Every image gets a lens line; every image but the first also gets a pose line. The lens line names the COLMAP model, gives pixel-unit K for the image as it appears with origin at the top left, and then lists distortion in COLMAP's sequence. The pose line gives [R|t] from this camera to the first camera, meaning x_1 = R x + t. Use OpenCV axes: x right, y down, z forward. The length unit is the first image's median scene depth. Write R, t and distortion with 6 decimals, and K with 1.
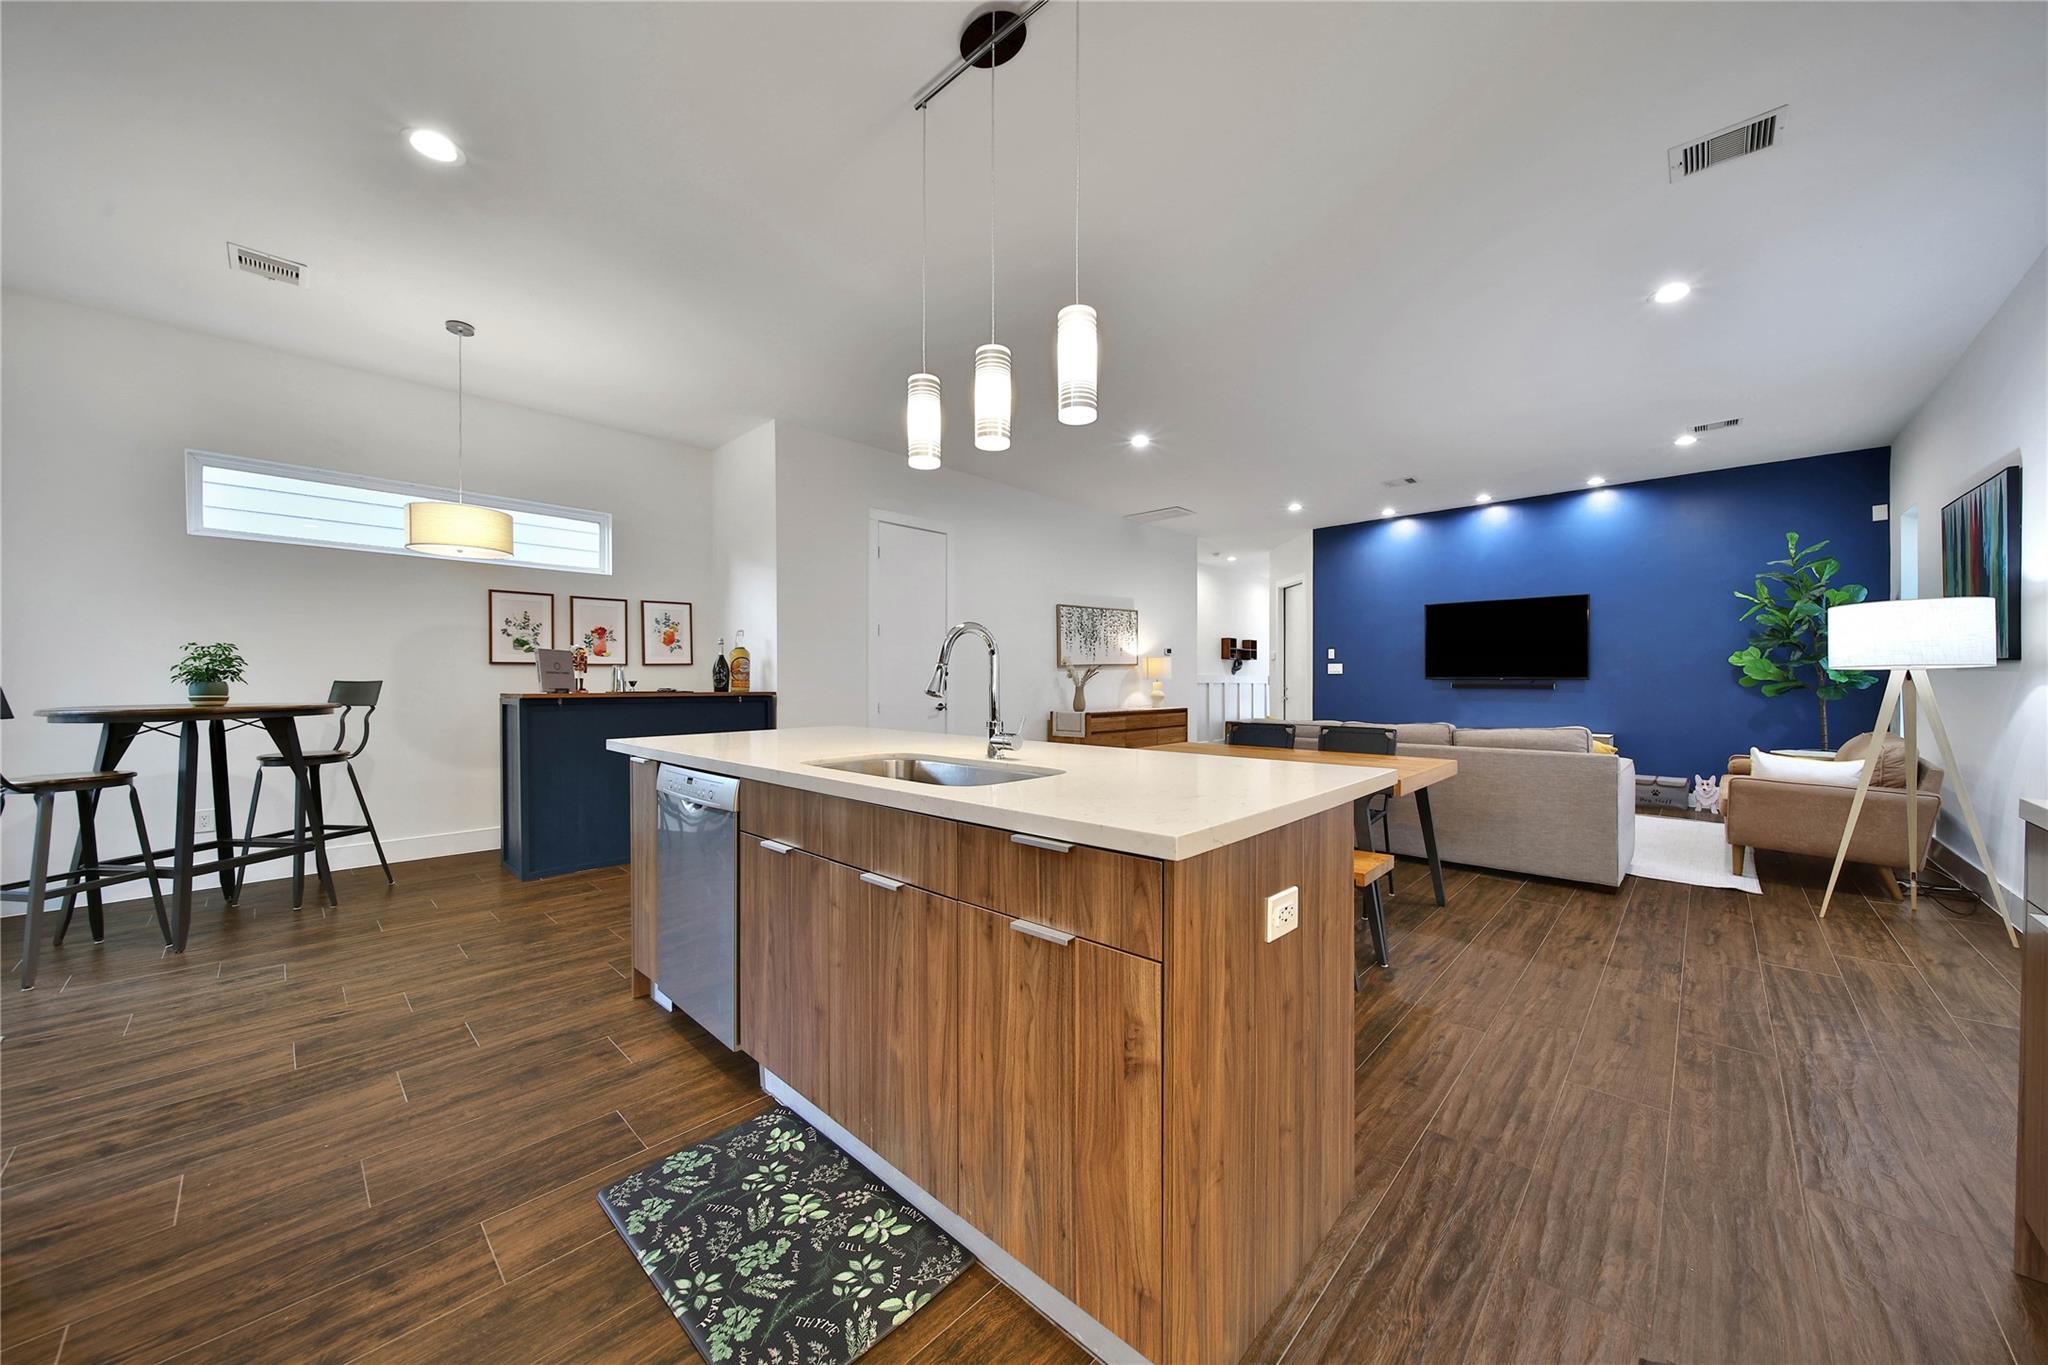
lens RADIAL K [[709.7, 0, 1027.9], [0, 709.7, 675.3], [0, 0, 1]] dist [0.000856, -0.000026]
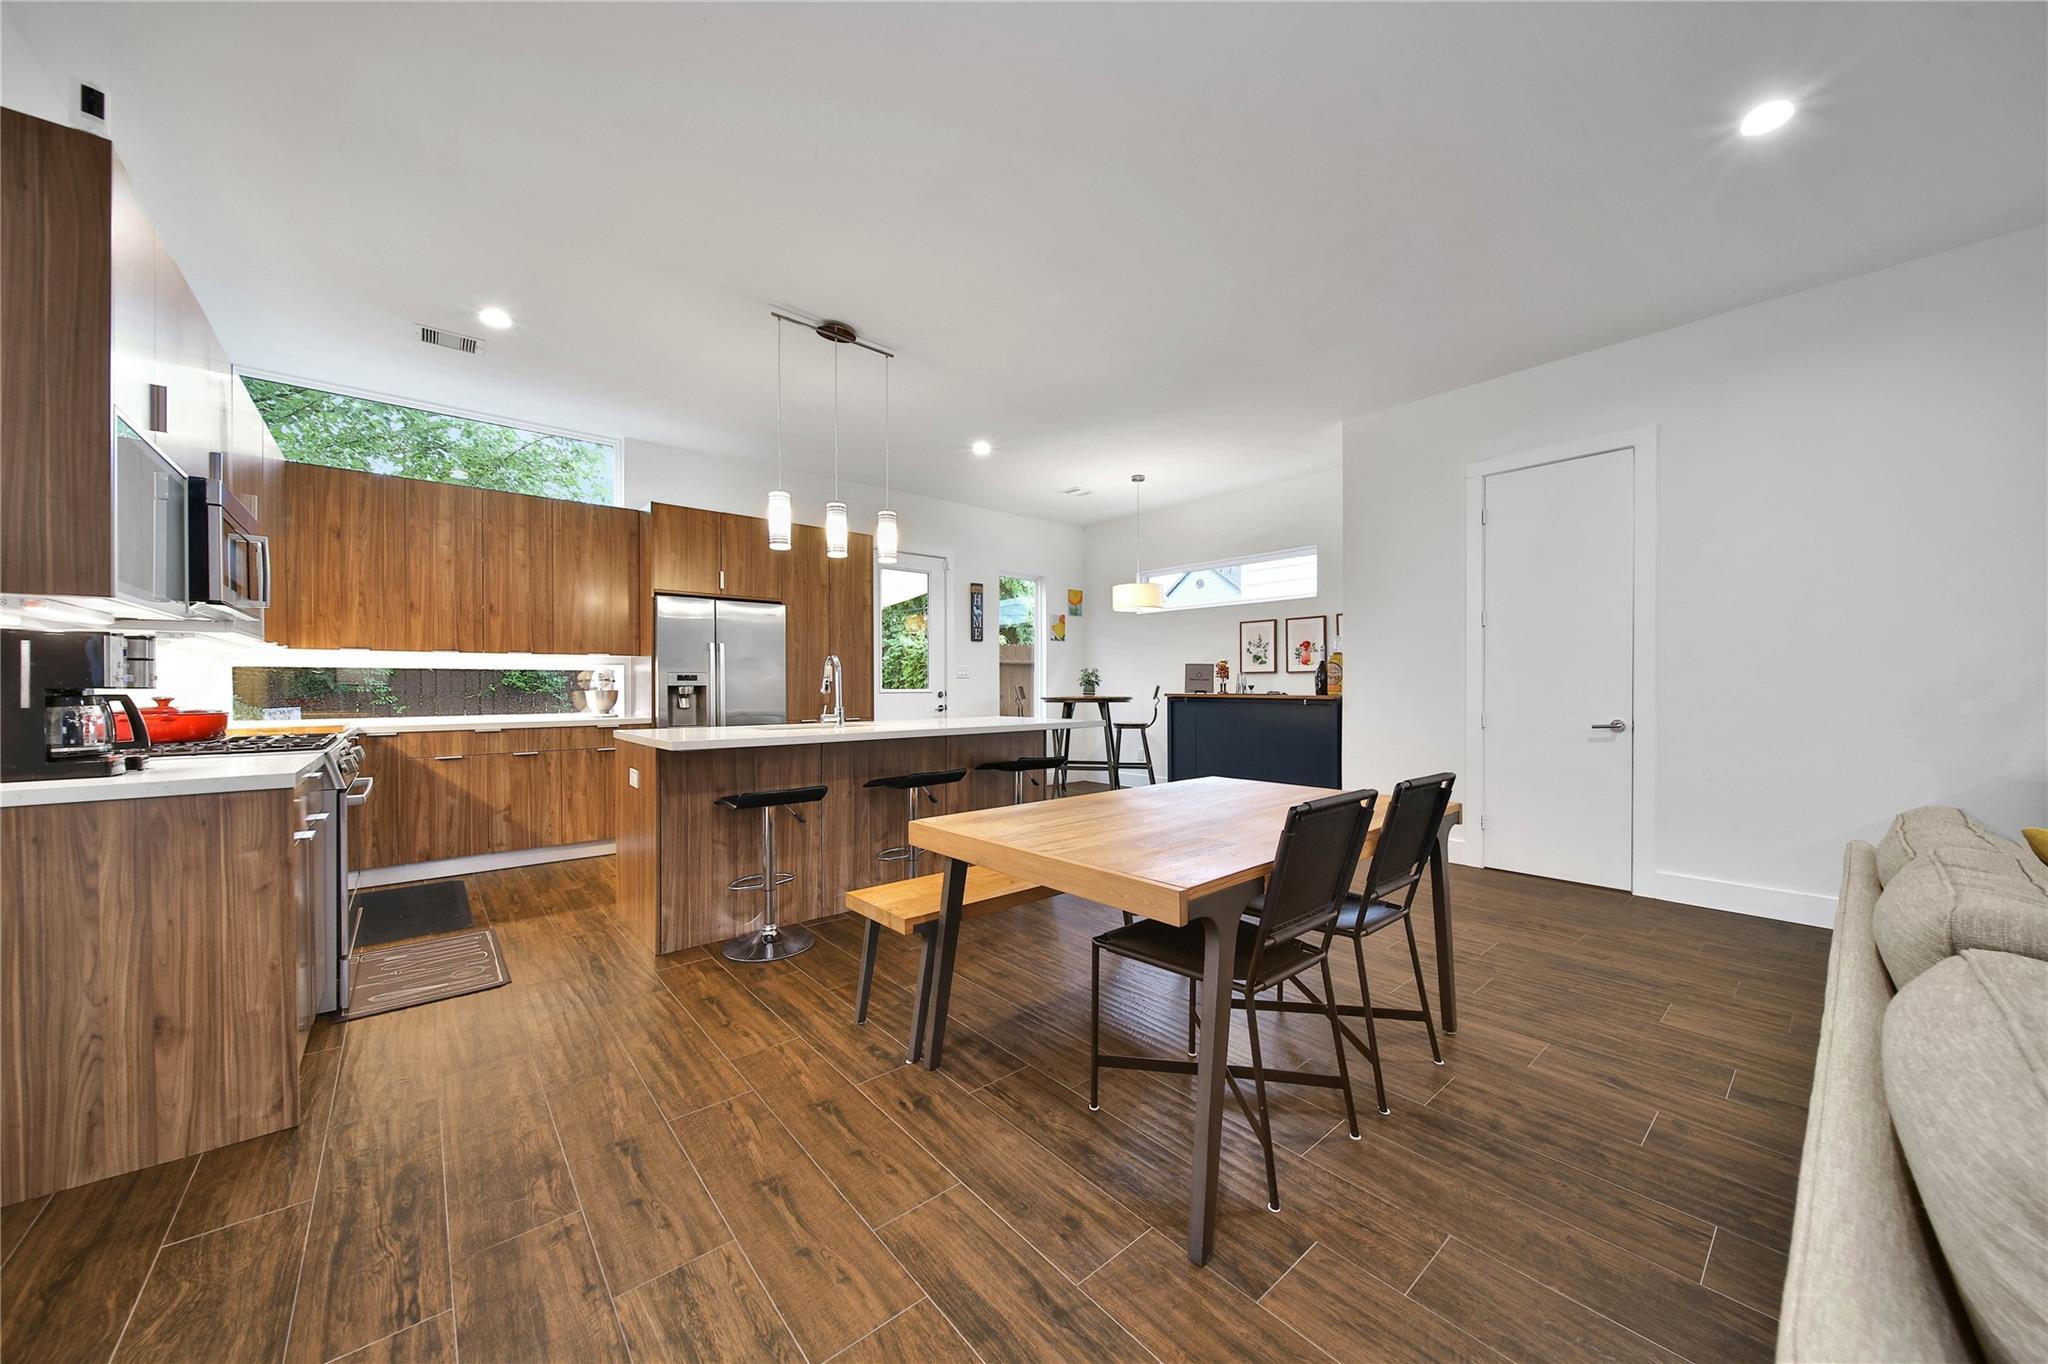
lens RADIAL K [[696.0, 0, 1011.0], [0, 696.0, 682.8], [0, 0, 1]] dist [0.000308, -0.001598]
pose [[-0.098869, -0.004465, -0.995090, 0.658752], [0.007472, 0.999958, -0.005229, 0.006354], [0.995072, -0.007952, -0.098832, 0.633811]]
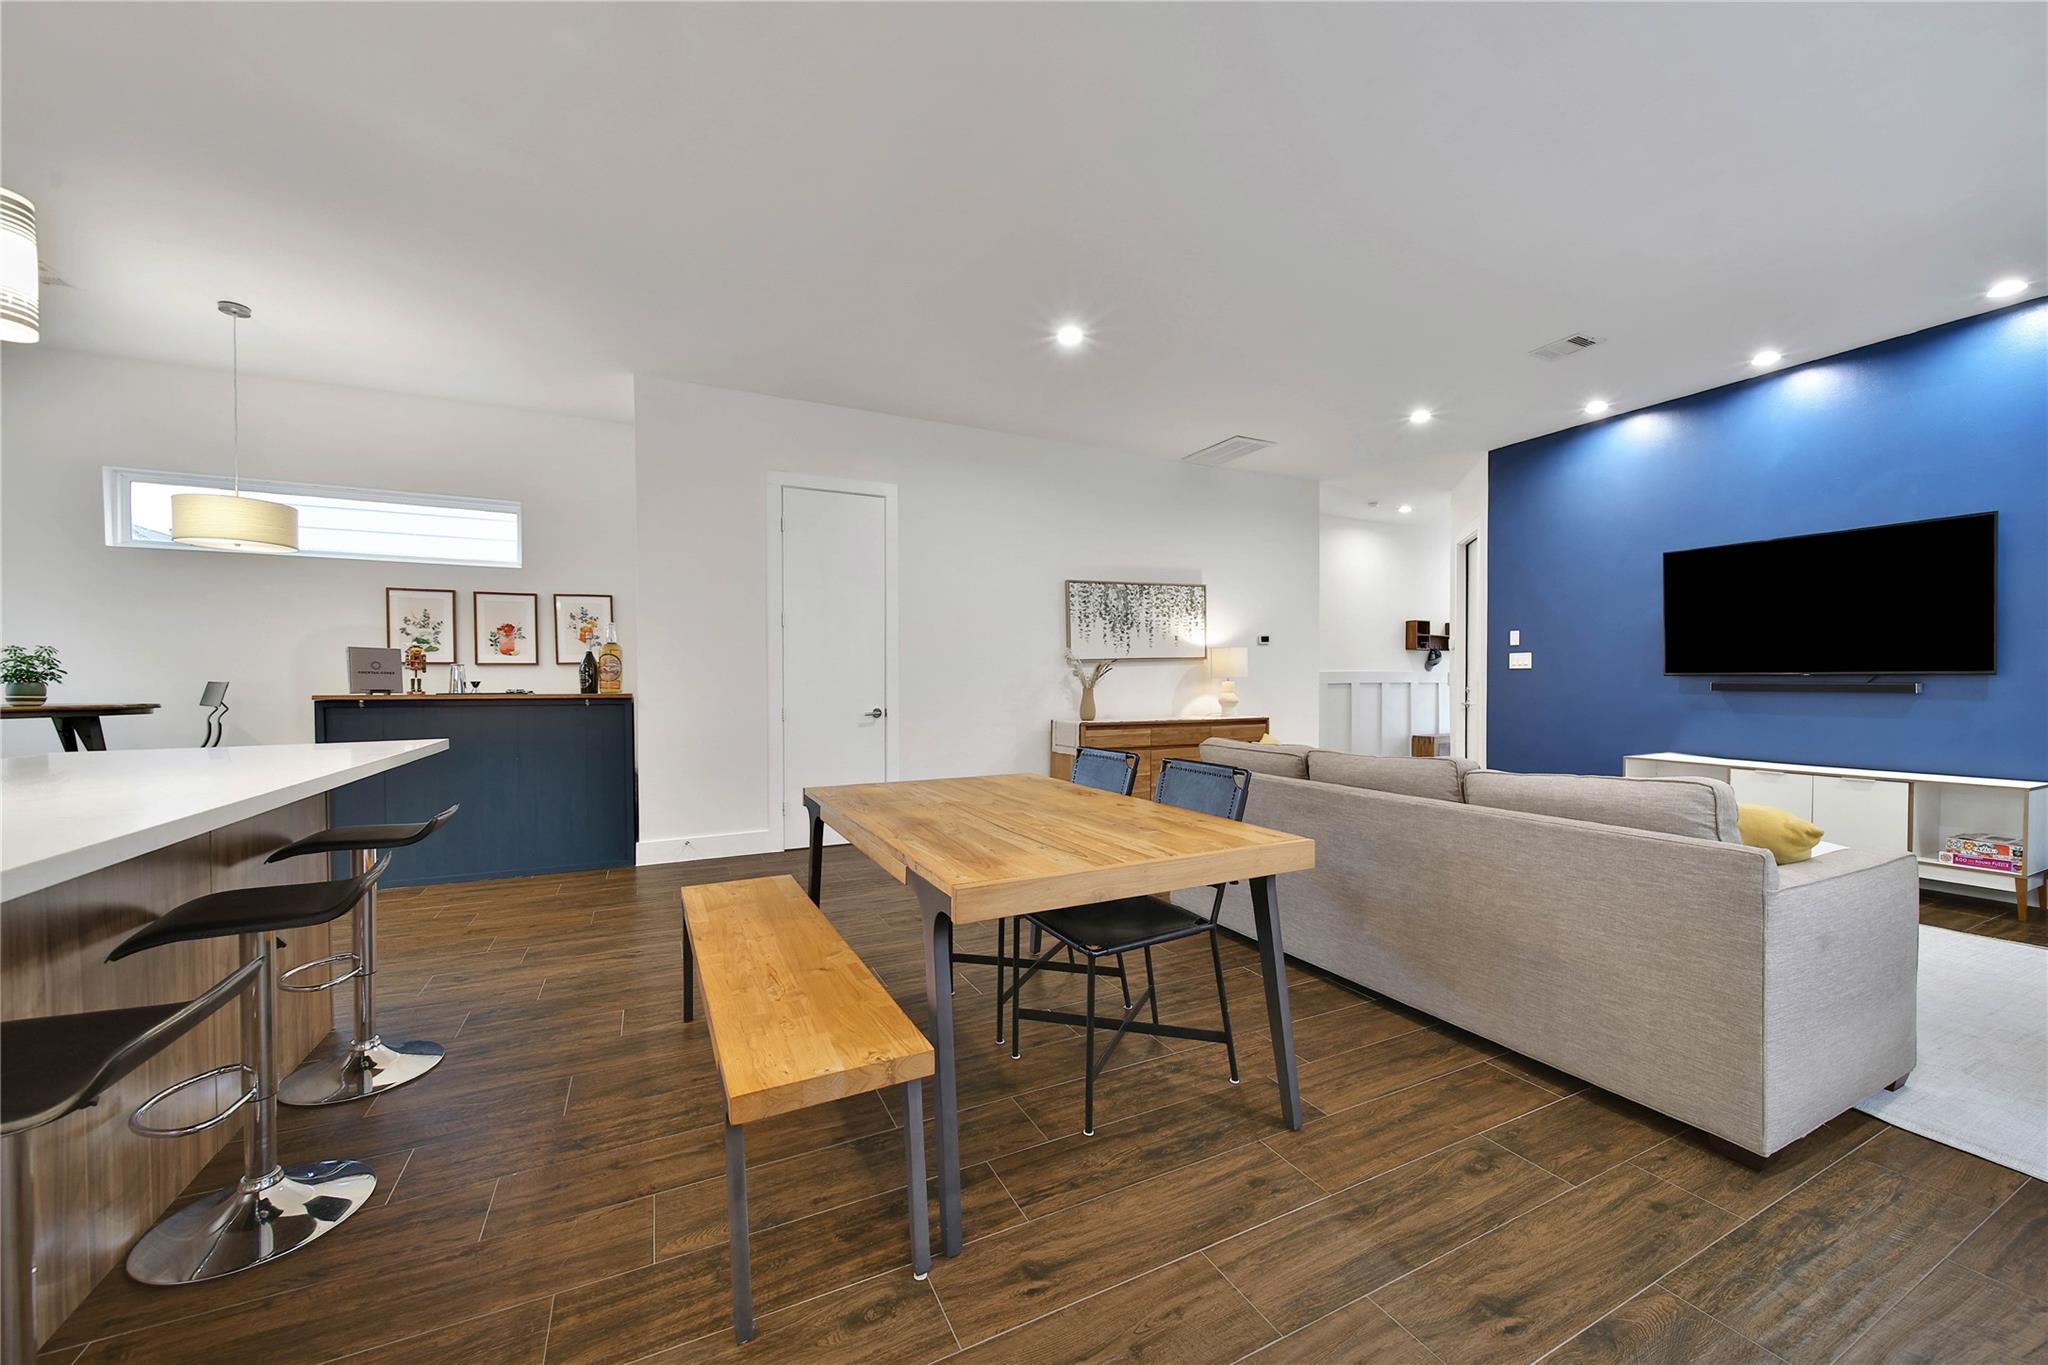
lens RADIAL K [[766.1, 0, 1024.0], [0, 766.1, 682.5], [0, 0, 1]] dist [0.001216, 0.000026]
pose [[0.939294, -0.001313, -0.343110, 0.399455], [0.004757, 0.999946, 0.009196, 0.003624], [0.343080, -0.010269, 0.939250, 0.291641]]
